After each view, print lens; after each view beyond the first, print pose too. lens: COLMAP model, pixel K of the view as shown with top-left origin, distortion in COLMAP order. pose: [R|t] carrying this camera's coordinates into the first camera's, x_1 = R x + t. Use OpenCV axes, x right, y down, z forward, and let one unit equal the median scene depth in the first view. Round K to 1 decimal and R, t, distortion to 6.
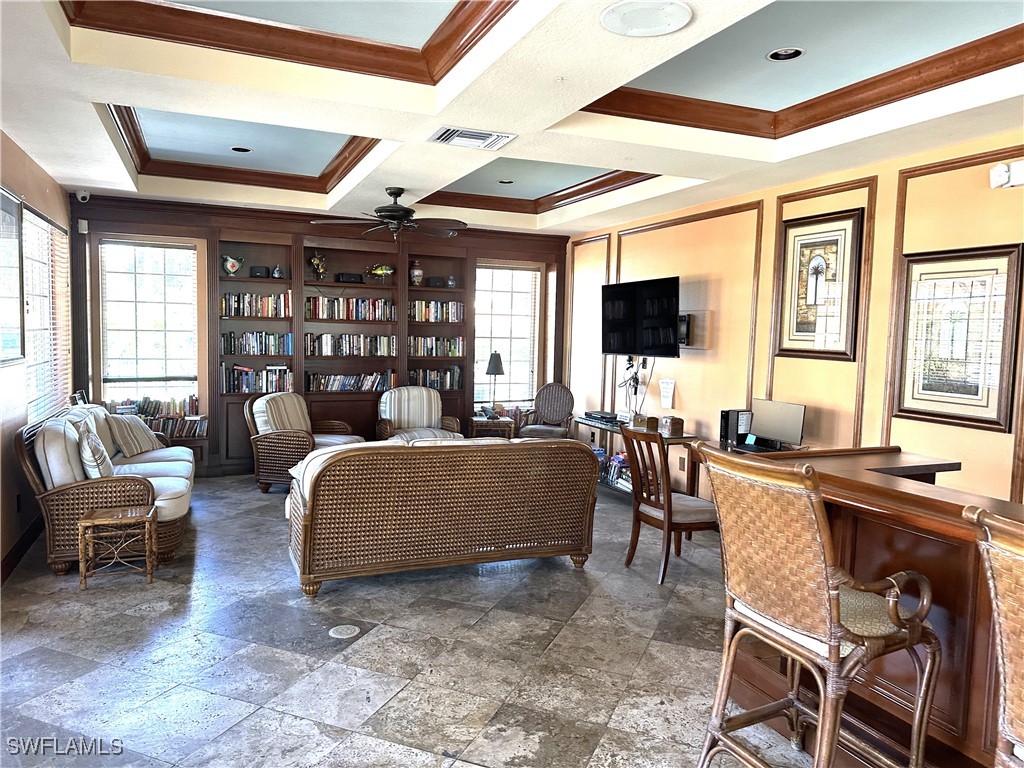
lens RADIAL K [[709.1, 0, 512.0], [0, 709.1, 384.0], [0, 0, 1]] dist [0.057200, -0.098034]
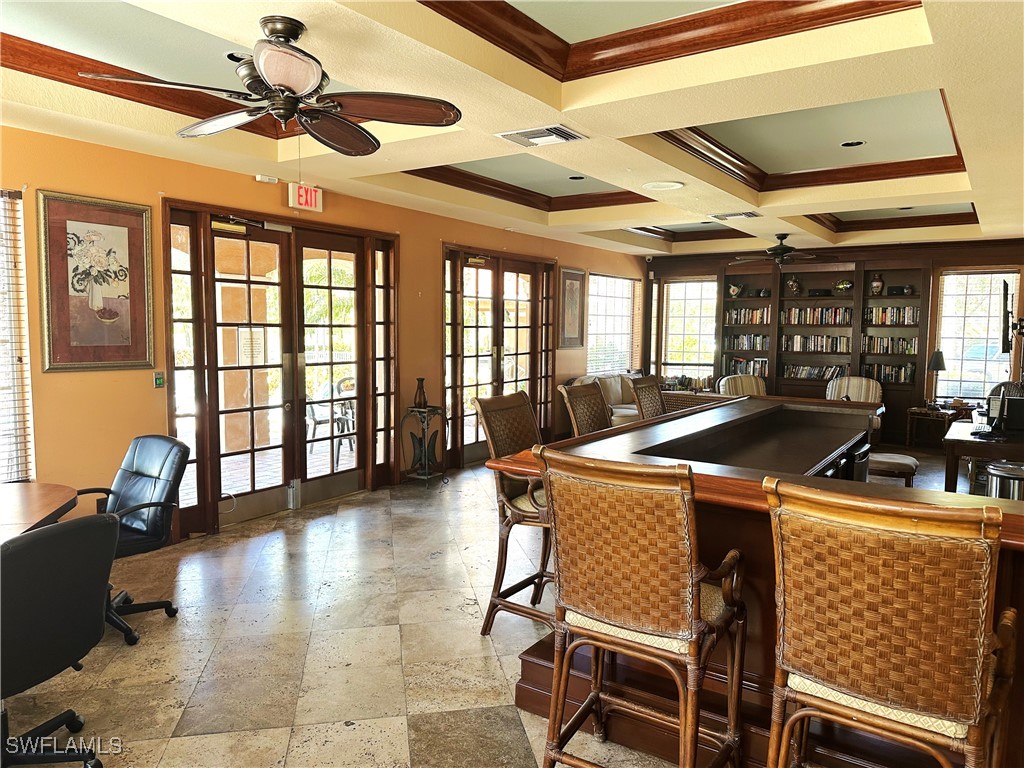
lens RADIAL K [[709.1, 0, 512.0], [0, 709.1, 384.0], [0, 0, 1]] dist [0.057200, -0.098034]
pose [[0.524609, 0.048597, -0.849955, 0.615725], [-0.060071, 0.997994, 0.019985, 0.027582], [0.849222, 0.040573, 0.526476, -0.173368]]
